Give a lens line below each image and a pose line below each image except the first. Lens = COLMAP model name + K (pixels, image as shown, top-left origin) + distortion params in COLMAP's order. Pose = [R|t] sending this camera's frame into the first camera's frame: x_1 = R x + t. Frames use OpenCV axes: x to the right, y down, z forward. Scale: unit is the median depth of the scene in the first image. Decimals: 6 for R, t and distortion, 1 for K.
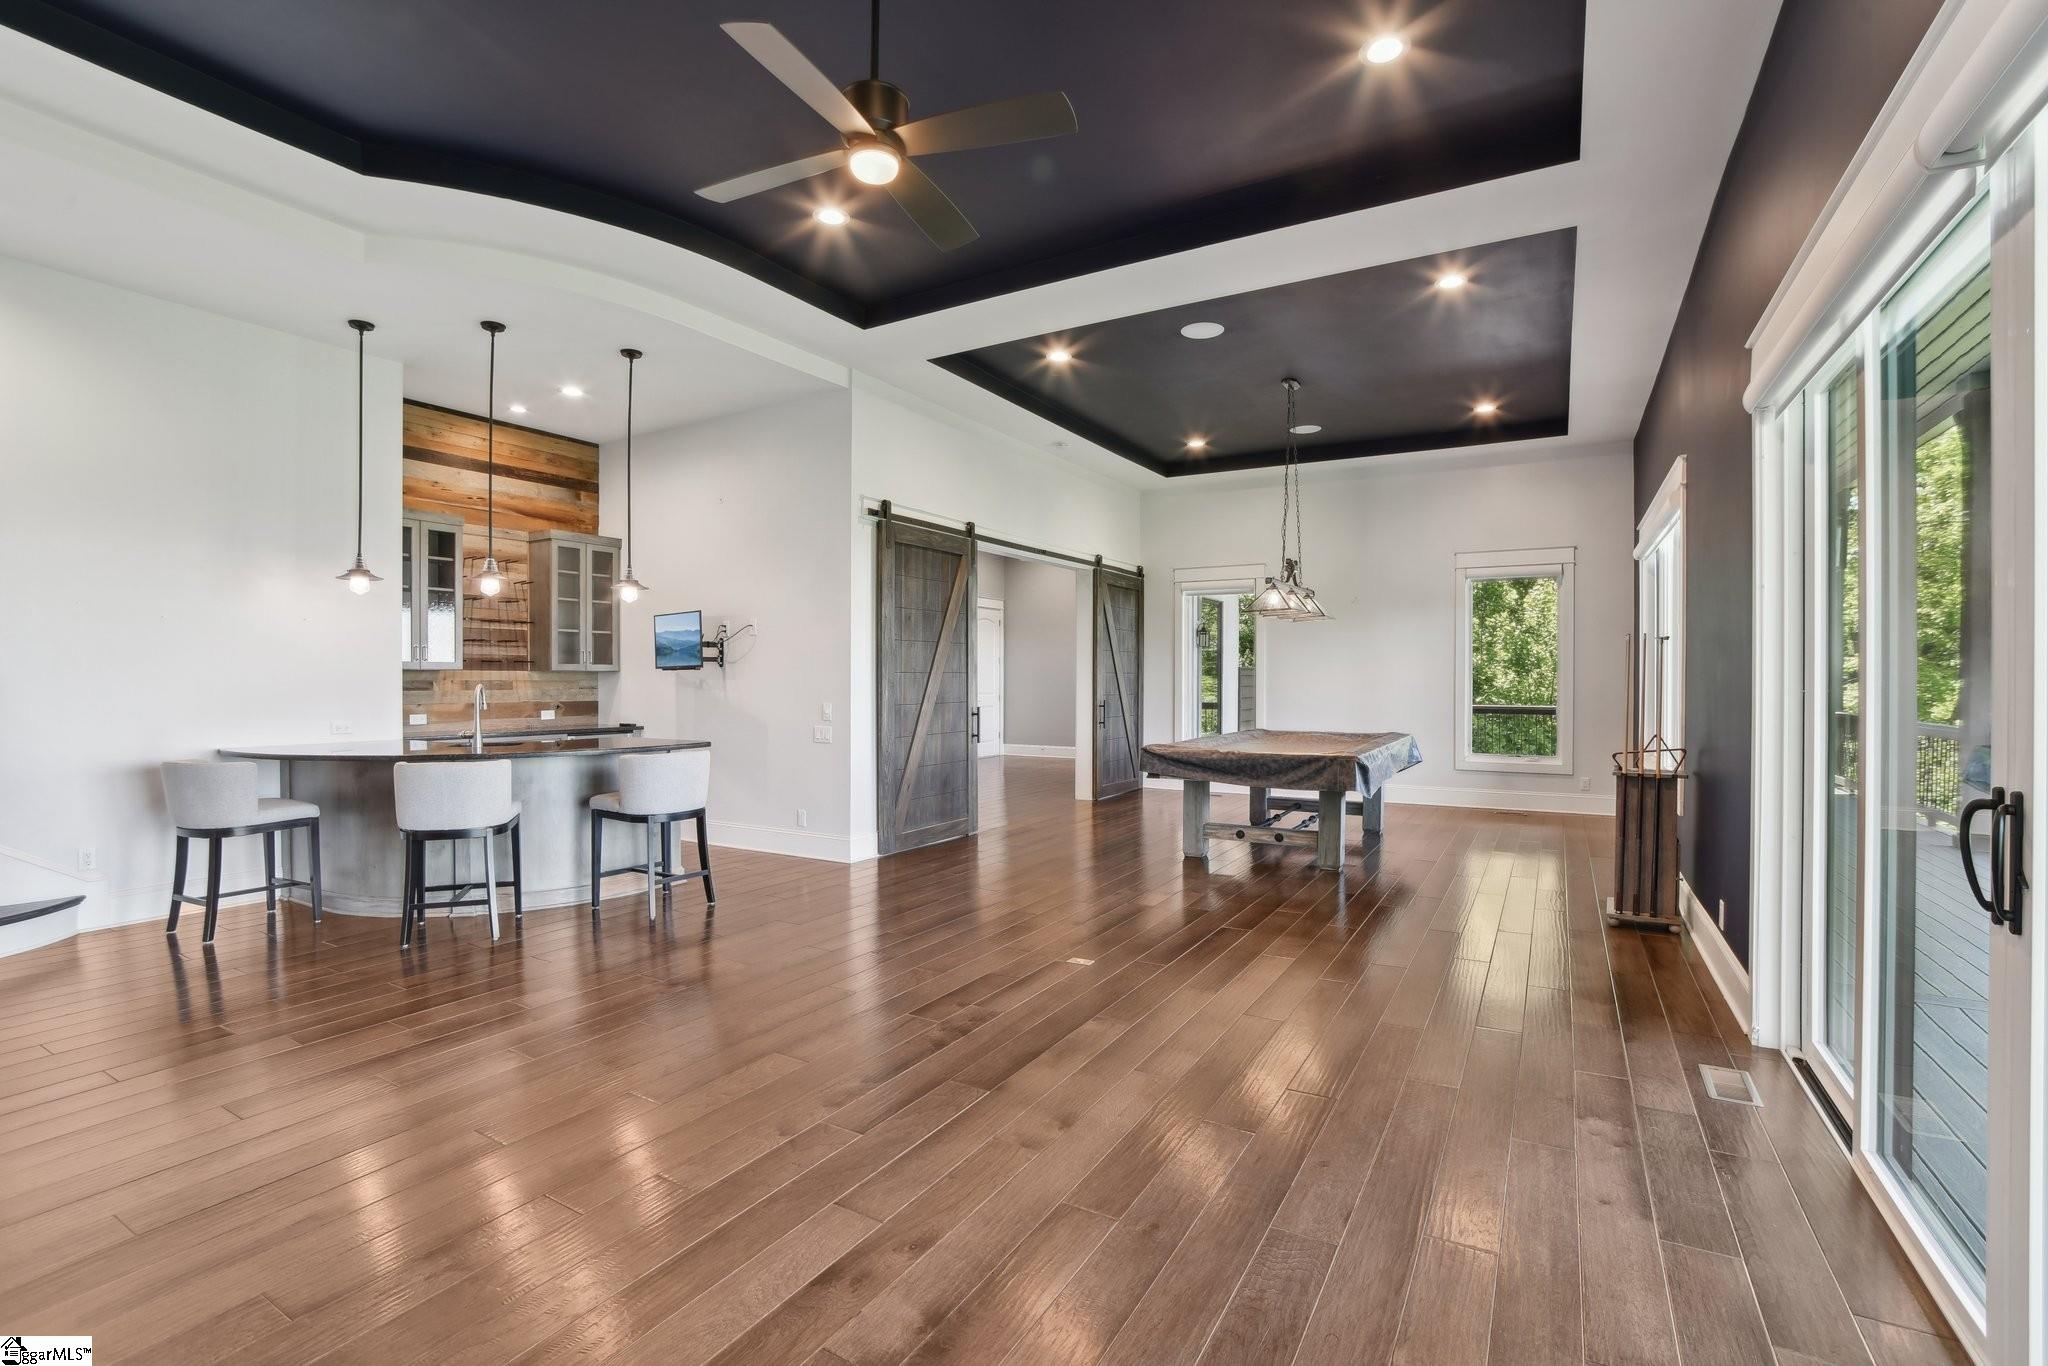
lens RADIAL K [[928.2, 0, 1024.0], [0, 928.2, 683.0], [0, 0, 1]] dist [-0.055472, 0.022742]
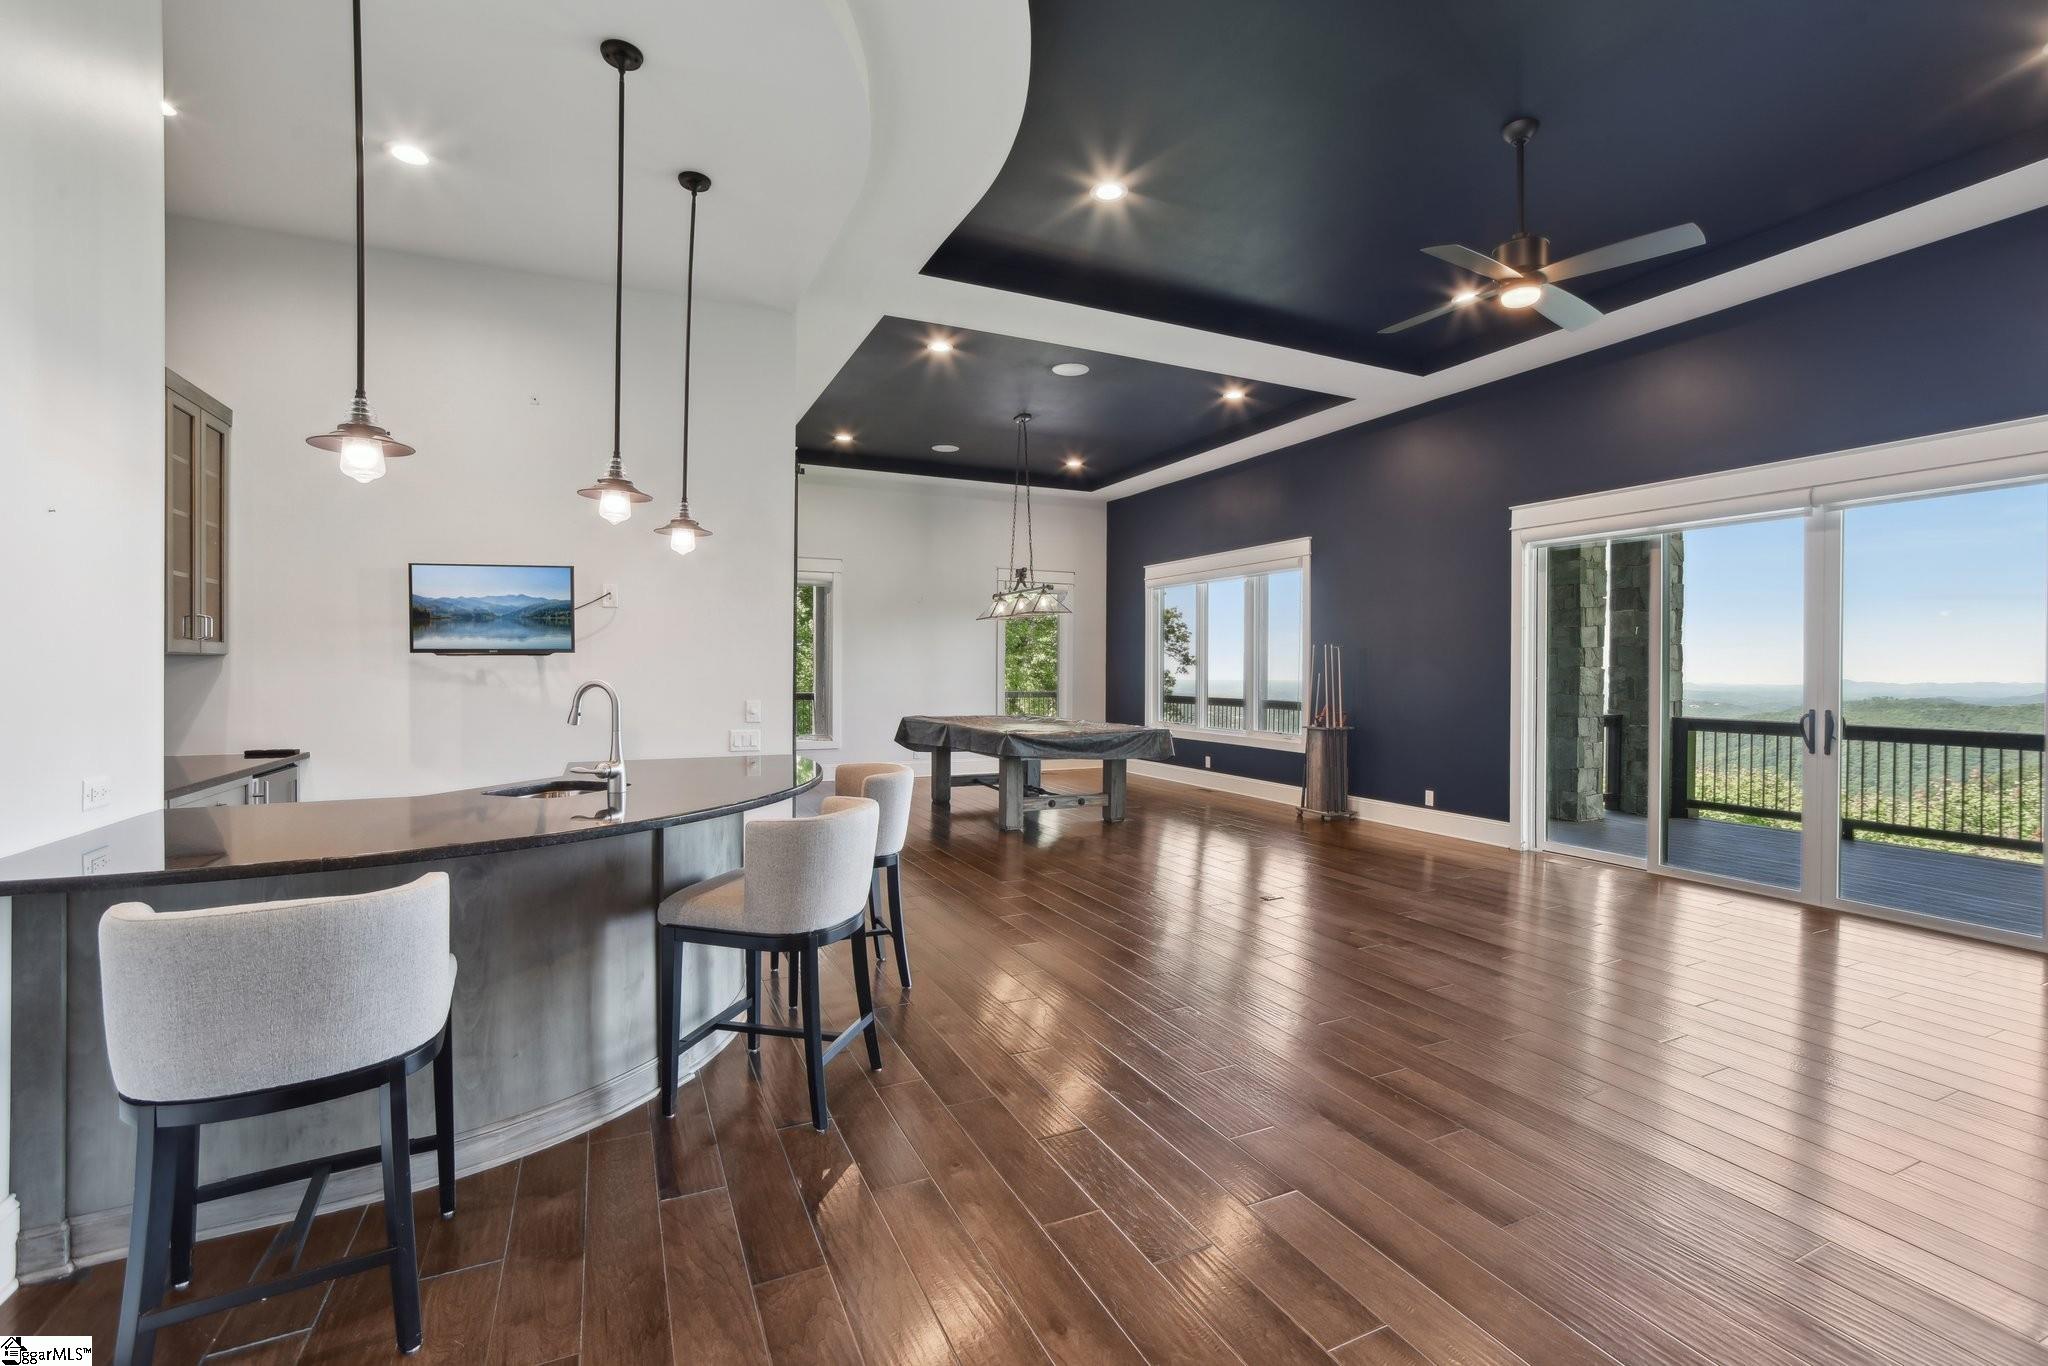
lens RADIAL K [[928.2, 0, 1024.0], [0, 928.2, 683.0], [0, 0, 1]] dist [-0.055472, 0.022742]
pose [[0.544770, -0.010779, 0.838517, -0.791475], [-0.000586, 0.999912, 0.013234, -0.003726], [-0.838586, -0.007701, 0.544715, 0.411137]]
